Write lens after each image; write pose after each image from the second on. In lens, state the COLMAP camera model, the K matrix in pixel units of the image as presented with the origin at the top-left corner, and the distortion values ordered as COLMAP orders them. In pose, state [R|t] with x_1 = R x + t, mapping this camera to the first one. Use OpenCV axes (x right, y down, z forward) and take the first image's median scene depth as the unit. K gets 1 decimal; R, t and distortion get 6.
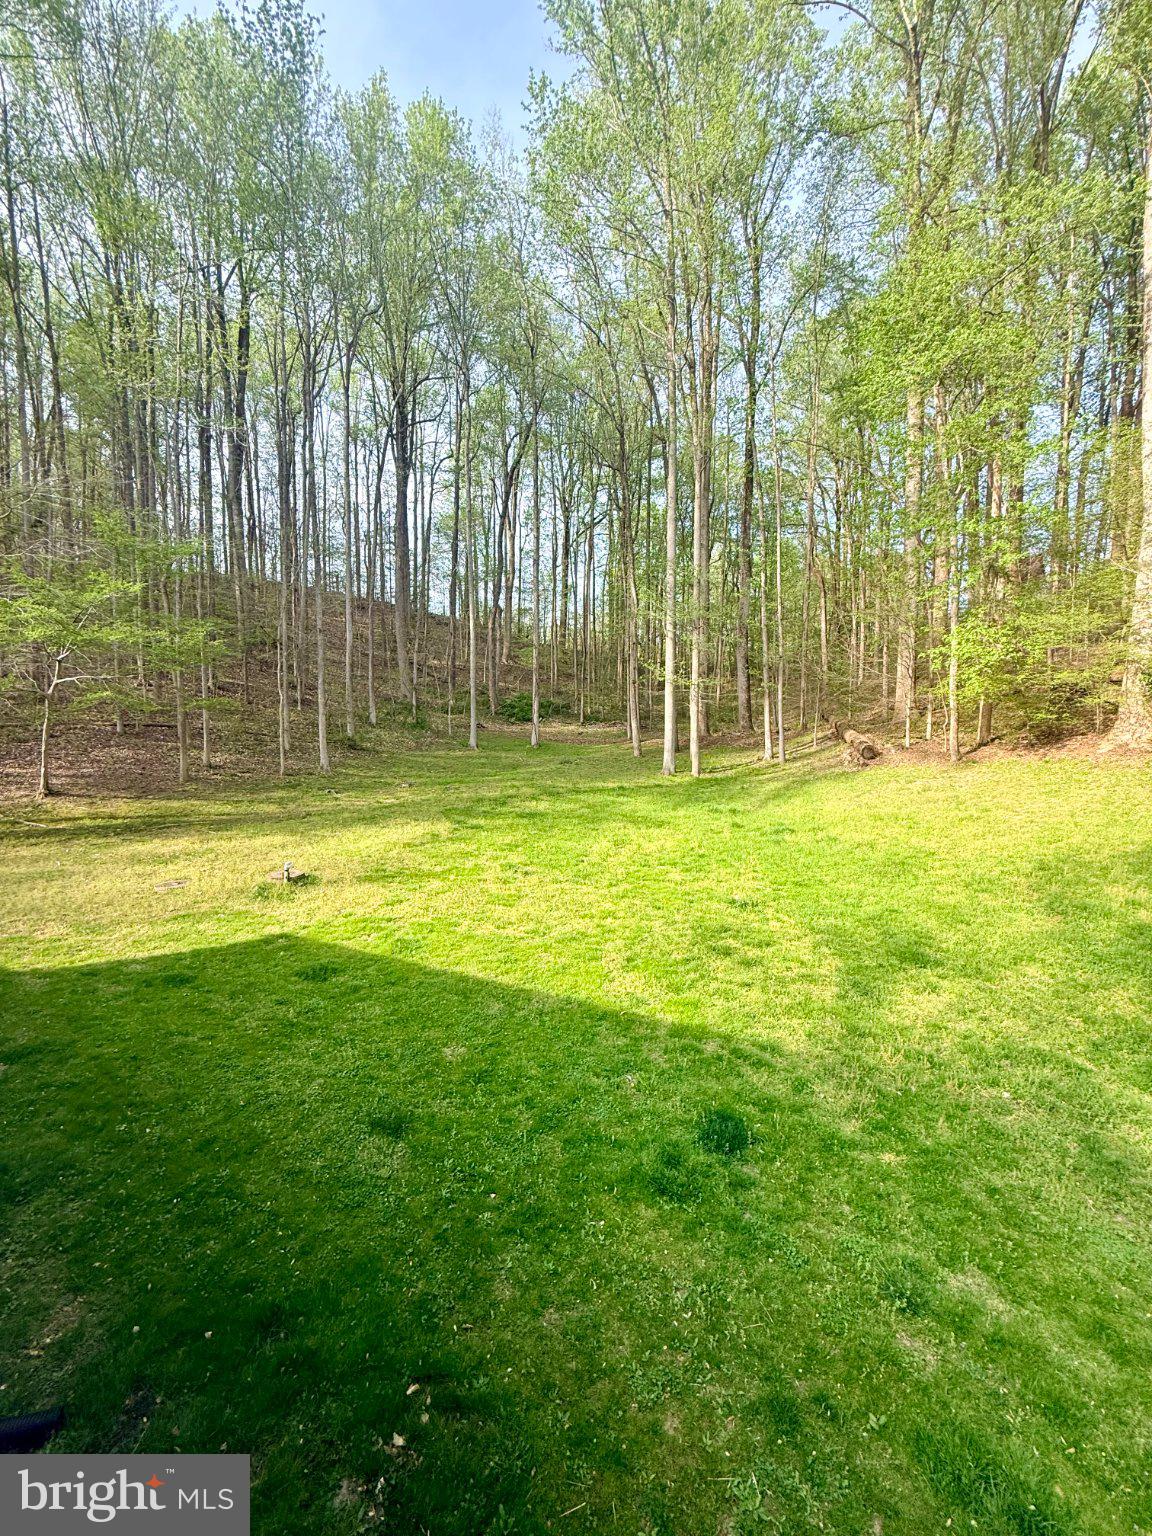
lens RADIAL K [[599.2, 0, 576.0], [0, 599.2, 768.0], [0, 0, 1]] dist [-0.017159, 0.008949]
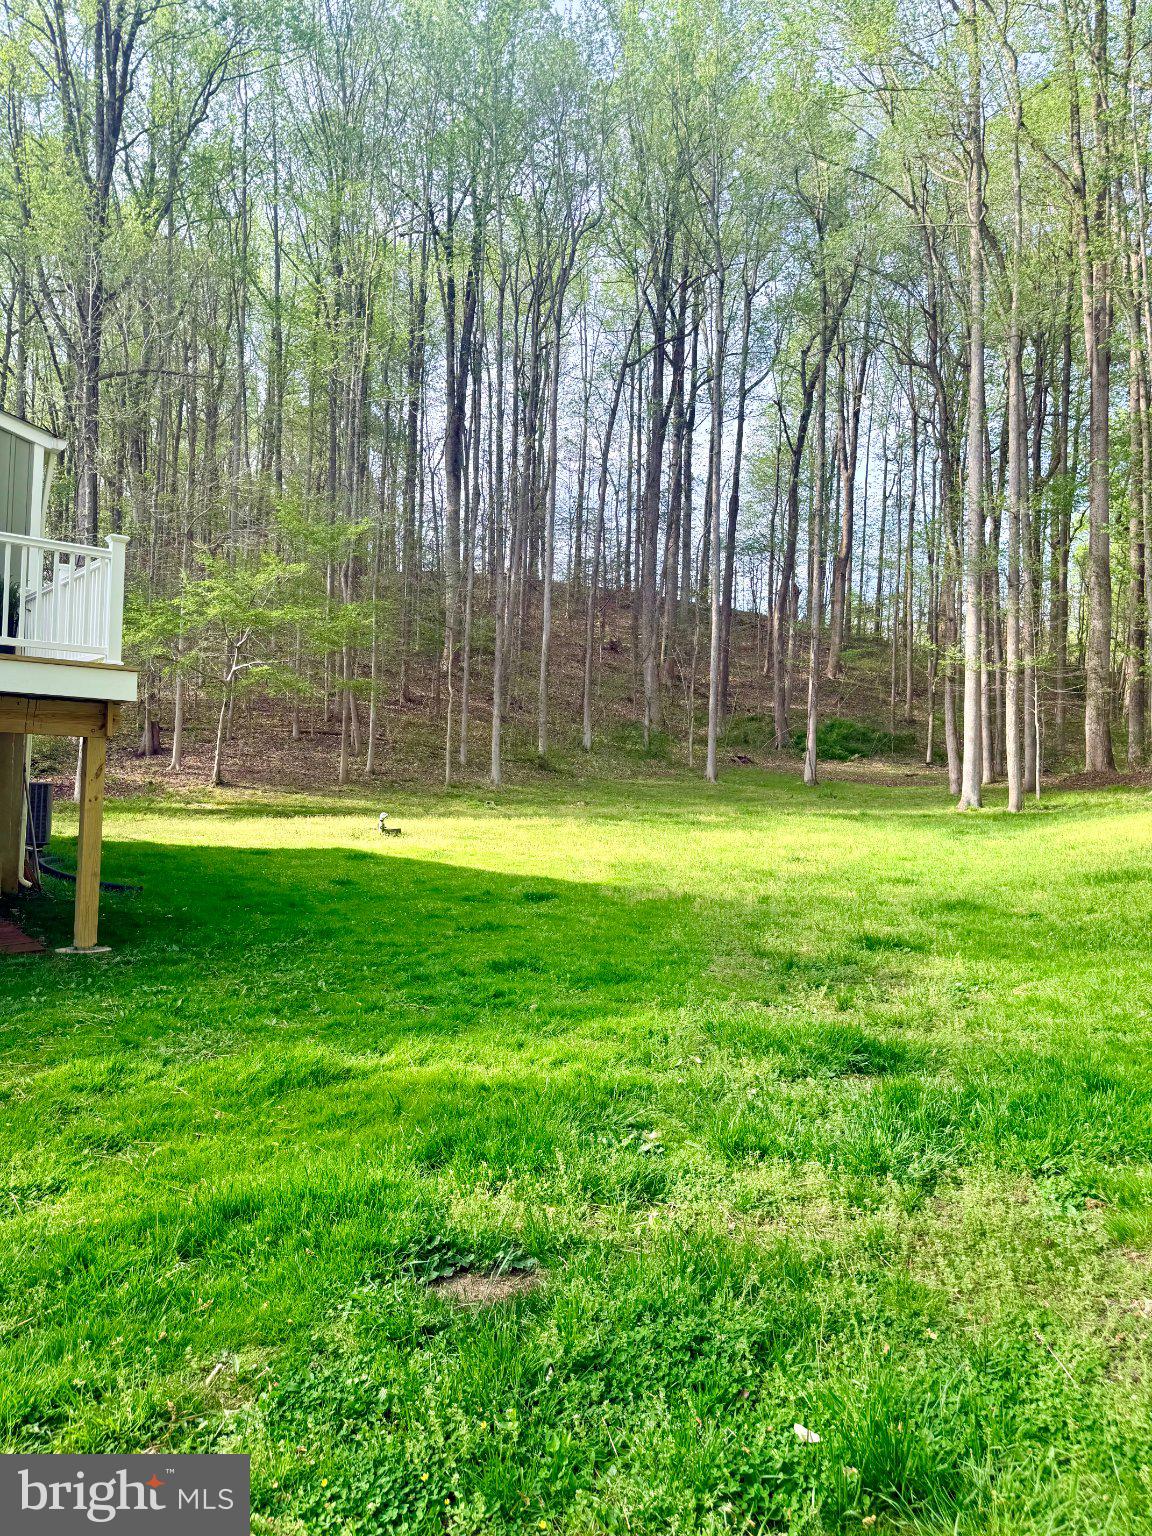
lens RADIAL K [[1051.0, 0, 573.7], [0, 1051.0, 767.7], [0, 0, 1]] dist [0.072431, -0.082228]
pose [[0.906340, 0.012214, -0.422372, 0.326326], [-0.059984, 0.993178, -0.099995, 0.135938], [0.418269, 0.115965, 0.900890, -0.282788]]
